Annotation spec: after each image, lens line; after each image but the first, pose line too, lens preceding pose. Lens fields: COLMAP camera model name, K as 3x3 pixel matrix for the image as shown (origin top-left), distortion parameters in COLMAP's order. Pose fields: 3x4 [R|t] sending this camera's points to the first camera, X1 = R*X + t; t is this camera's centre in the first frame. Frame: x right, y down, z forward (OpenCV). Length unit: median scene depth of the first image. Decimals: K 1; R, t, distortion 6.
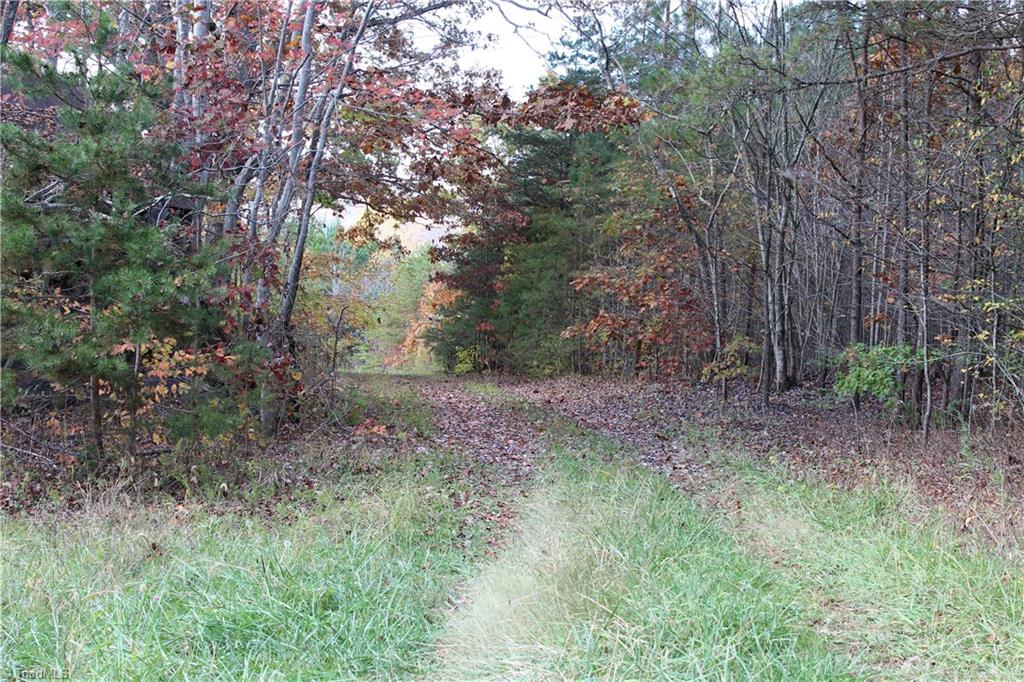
lens RADIAL K [[2183.5, 0, 512.0], [0, 2183.5, 341.0], [0, 0, 1]] dist [0.027222, 0.000000]
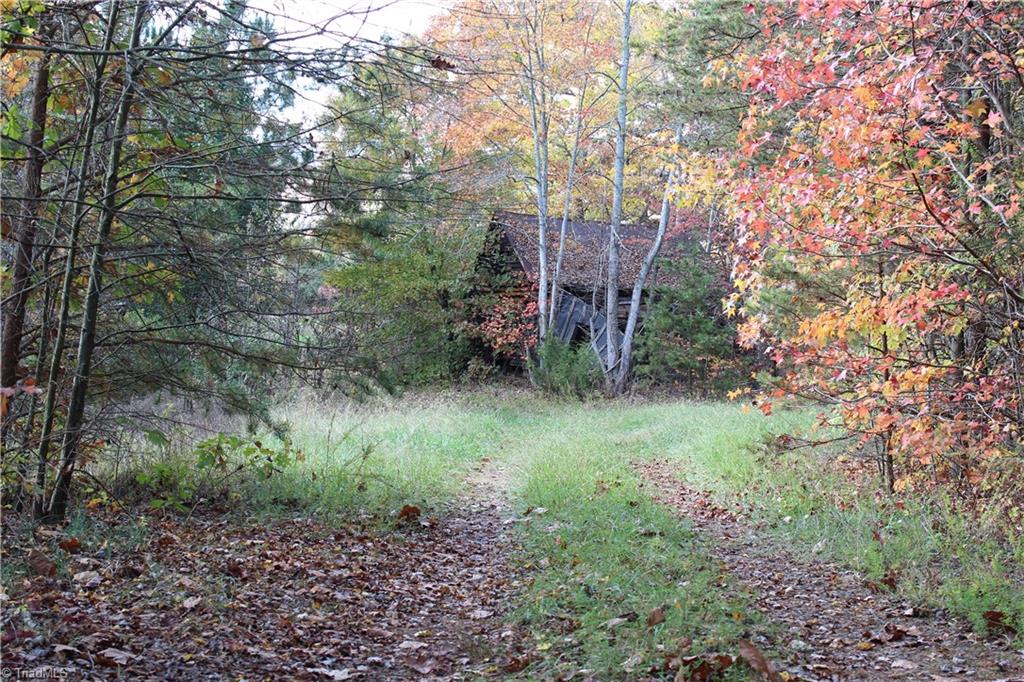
lens RADIAL K [[2183.5, 0, 512.0], [0, 2183.5, 341.0], [0, 0, 1]] dist [0.027222, 0.000000]
pose [[0.961159, 0.018350, -0.275386, 0.405770], [-0.018269, 0.999829, 0.002861, -0.025591], [0.275392, 0.002281, 0.961329, -1.980117]]
